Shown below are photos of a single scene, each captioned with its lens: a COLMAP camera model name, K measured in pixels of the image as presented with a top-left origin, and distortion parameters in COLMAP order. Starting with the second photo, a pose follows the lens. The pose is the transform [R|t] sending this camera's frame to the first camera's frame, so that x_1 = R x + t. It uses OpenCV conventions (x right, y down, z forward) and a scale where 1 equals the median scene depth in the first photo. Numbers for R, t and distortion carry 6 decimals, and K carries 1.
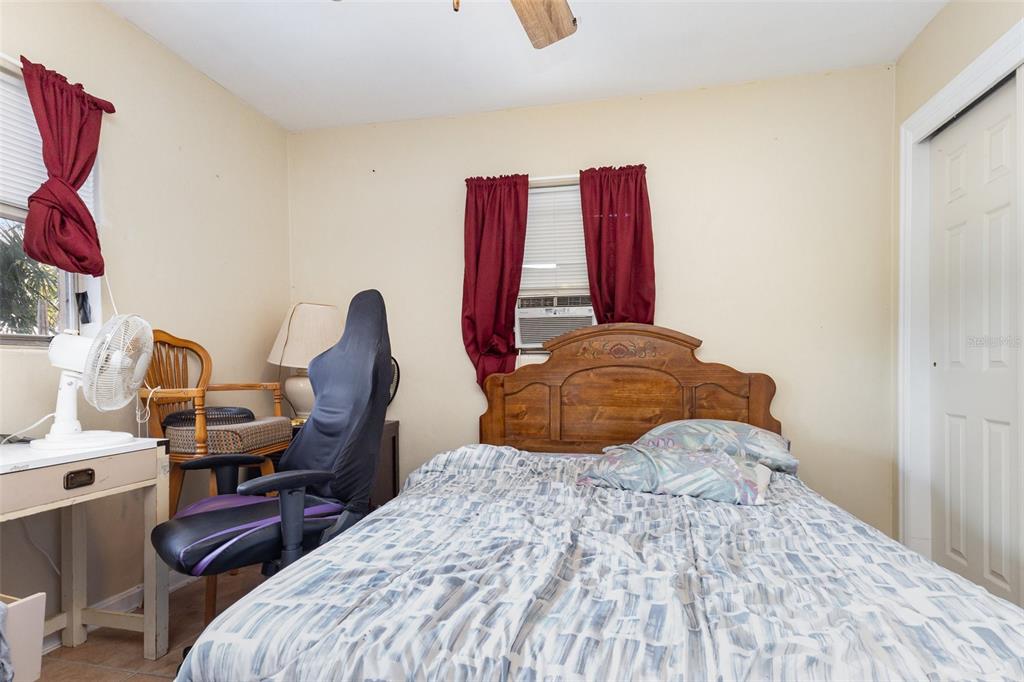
lens RADIAL K [[522.1, 0, 514.0], [0, 522.1, 376.5], [0, 0, 1]] dist [0.024318, -0.000486]
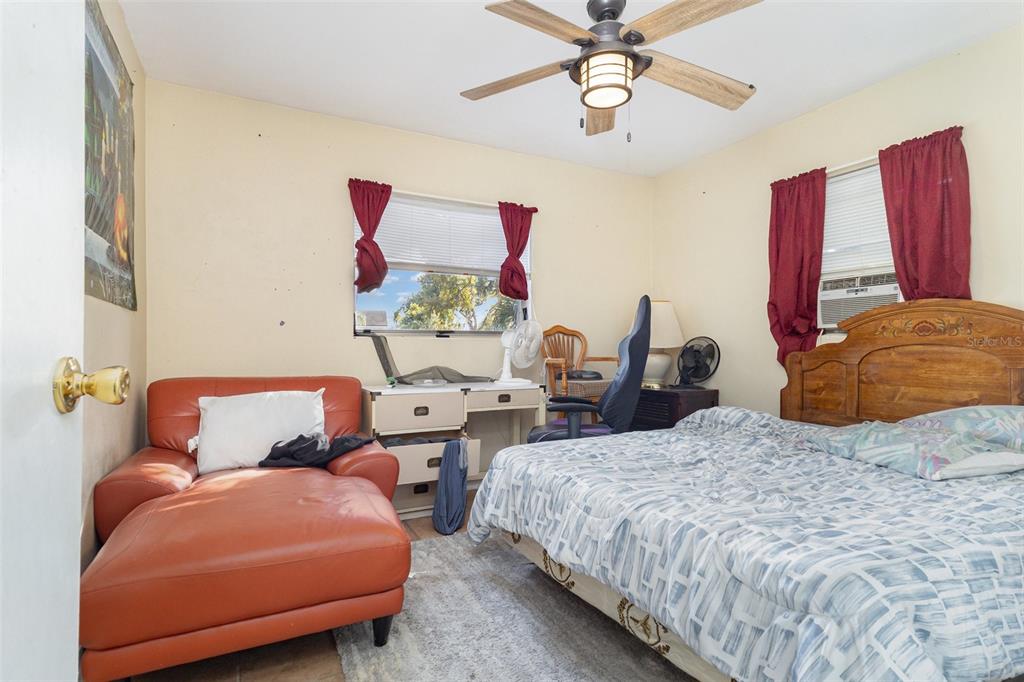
lens RADIAL K [[522.1, 0, 509.6], [0, 522.1, 351.9], [0, 0, 1]] dist [0.016543, -0.000738]
pose [[0.638168, 0.007342, -0.769862, 0.450896], [-0.012378, 0.999923, -0.000724, 0.002966], [0.769798, 0.009991, 0.638210, -0.185542]]
